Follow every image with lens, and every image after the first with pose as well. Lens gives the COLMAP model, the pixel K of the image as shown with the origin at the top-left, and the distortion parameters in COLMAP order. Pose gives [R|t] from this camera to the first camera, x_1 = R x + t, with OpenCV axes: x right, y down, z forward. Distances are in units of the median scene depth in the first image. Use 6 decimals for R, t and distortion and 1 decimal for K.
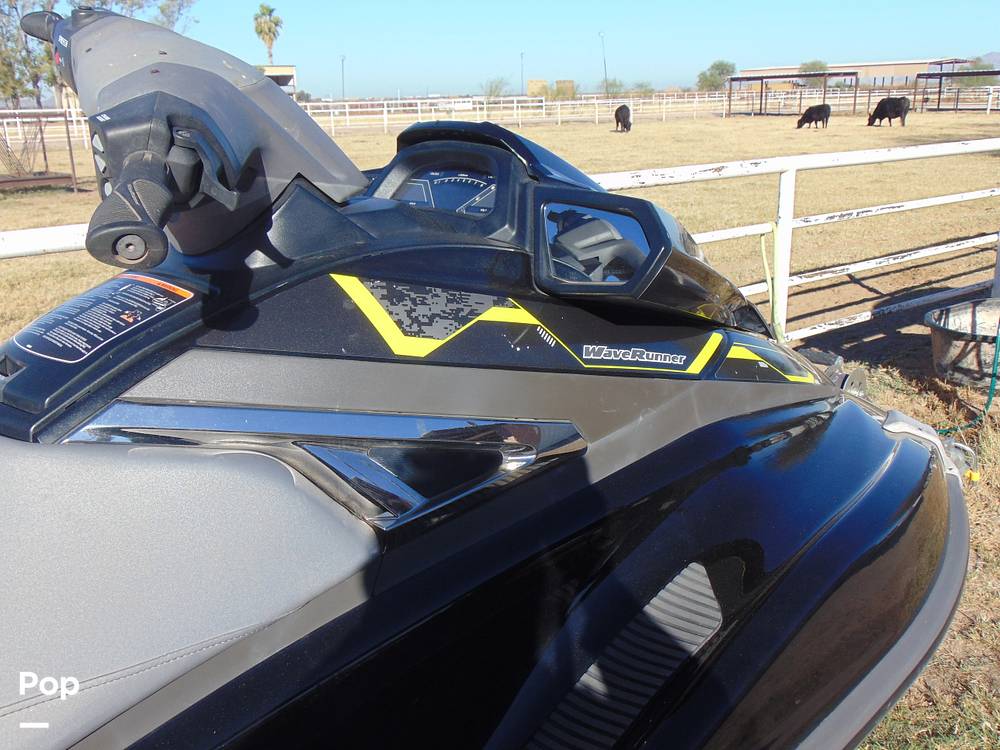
lens RADIAL K [[939.4, 0, 498.4], [0, 939.4, 380.0], [0, 0, 1]] dist [0.011085, 0.000000]
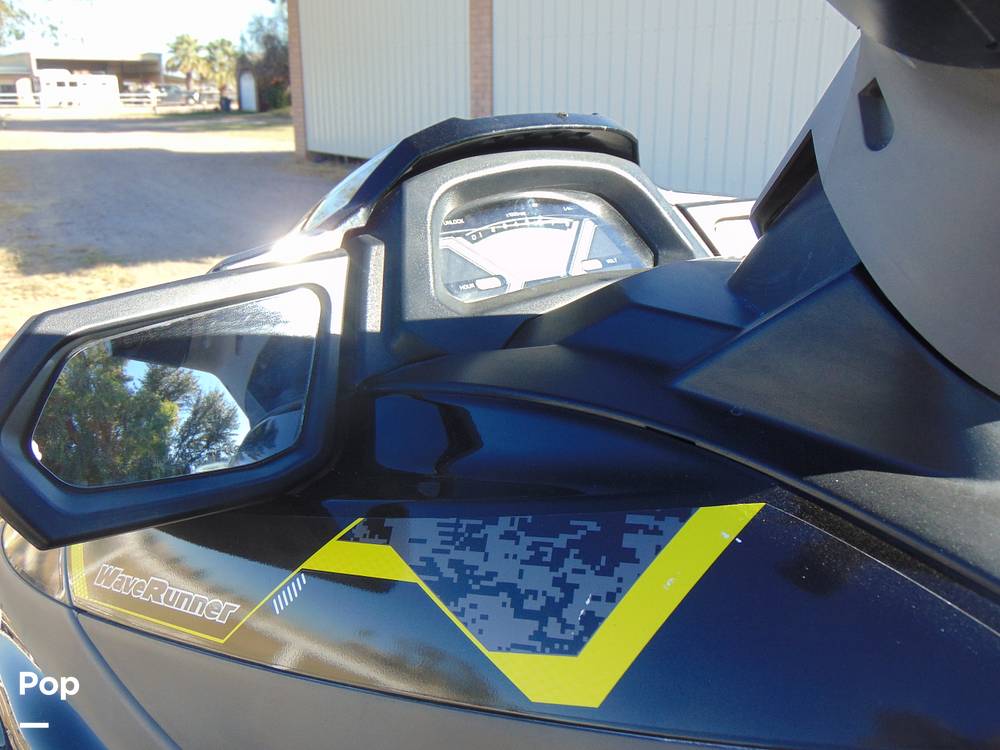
lens RADIAL K [[939.4, 0, 502.8], [0, 939.4, 374.7], [0, 0, 1]] dist [0.011085, 0.000000]
pose [[0.032503, -0.264849, 0.963742, -0.159958], [0.290533, 0.925117, 0.244436, -0.073094], [-0.956313, 0.272053, 0.107017, 0.266765]]
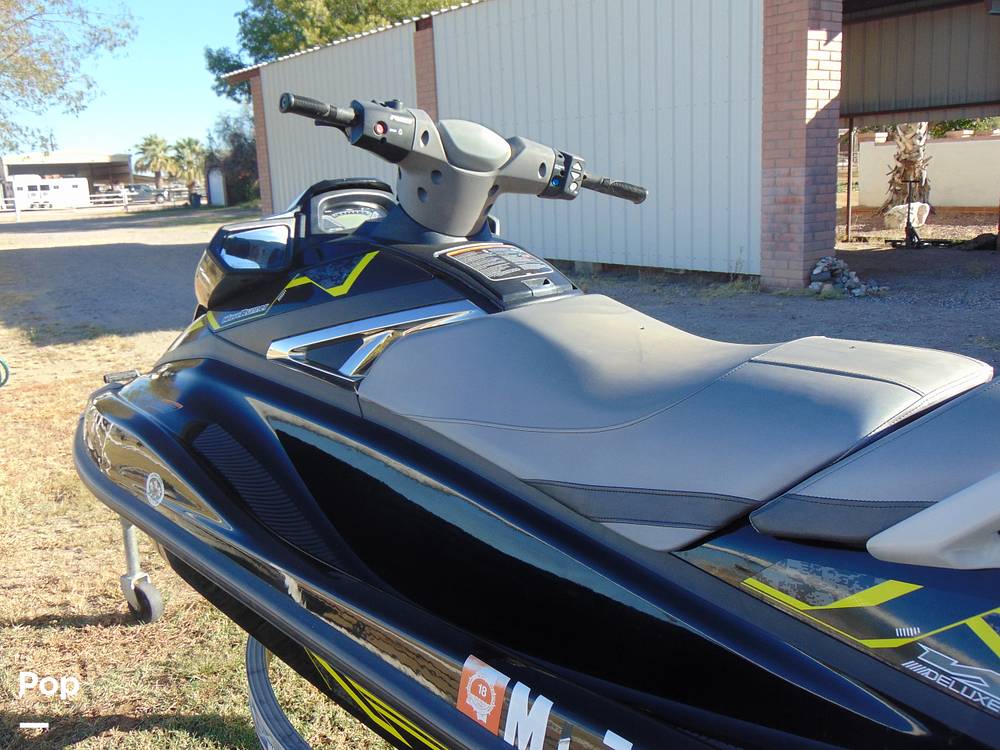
lens RADIAL K [[939.4, 0, 500.9], [0, 939.4, 380.9], [0, 0, 1]] dist [0.011085, 0.000000]
pose [[-0.002327, -0.190024, 0.981777, -0.488747], [0.332069, 0.925921, 0.180000, -0.039847], [-0.943252, 0.326436, 0.060946, 0.201423]]
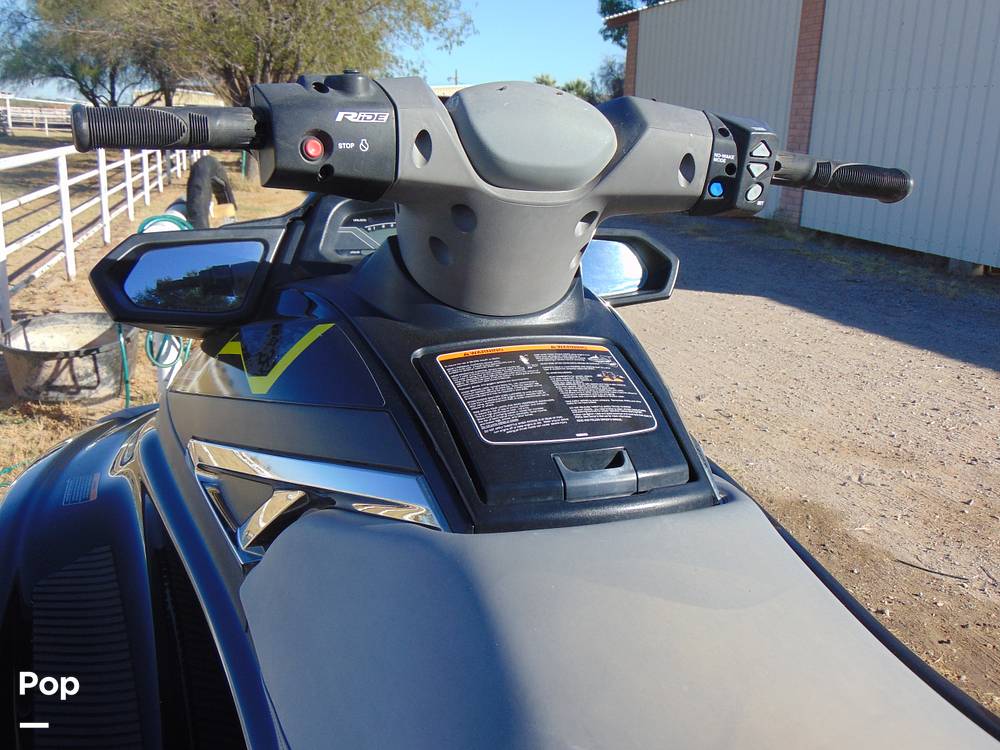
lens RADIAL K [[939.4, 0, 506.1], [0, 939.4, 373.6], [0, 0, 1]] dist [0.011085, 0.000000]
pose [[0.370580, -0.196802, 0.907711, -0.261180], [0.219615, 0.968148, 0.120246, -0.042304], [-0.902463, 0.154786, 0.401997, 0.140422]]
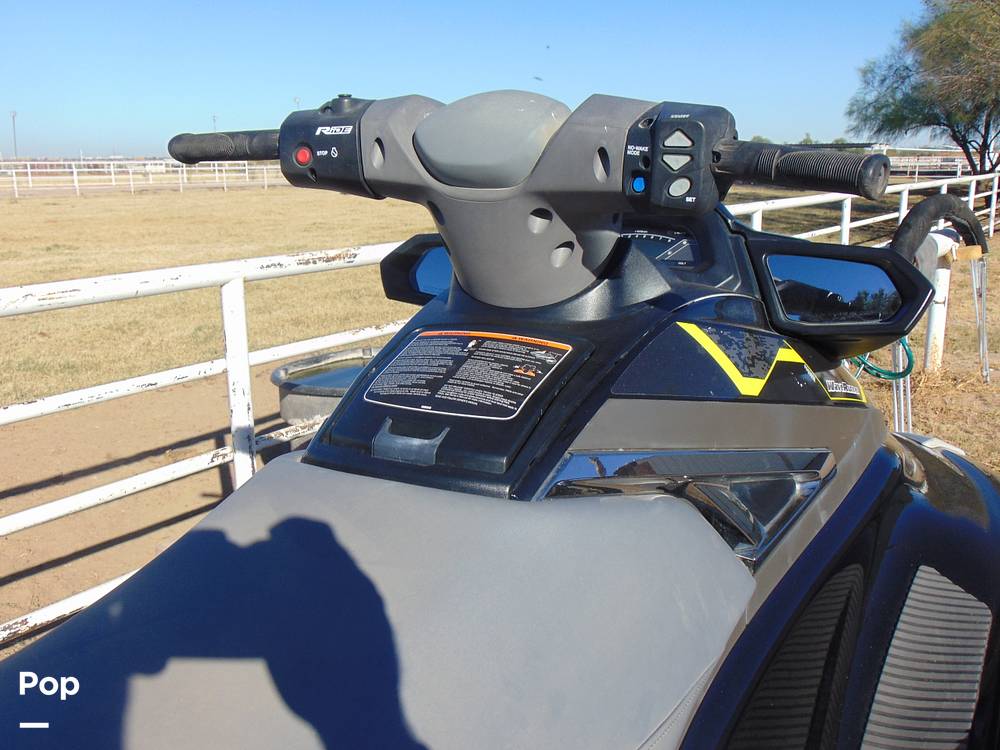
lens RADIAL K [[939.4, 0, 495.8], [0, 939.4, 378.5], [0, 0, 1]] dist [0.011085, 0.000000]
pose [[0.947592, -0.053210, 0.315022, -0.145831], [0.074299, 0.995701, -0.055310, -0.001423], [-0.310725, 0.075817, 0.947471, 0.014408]]
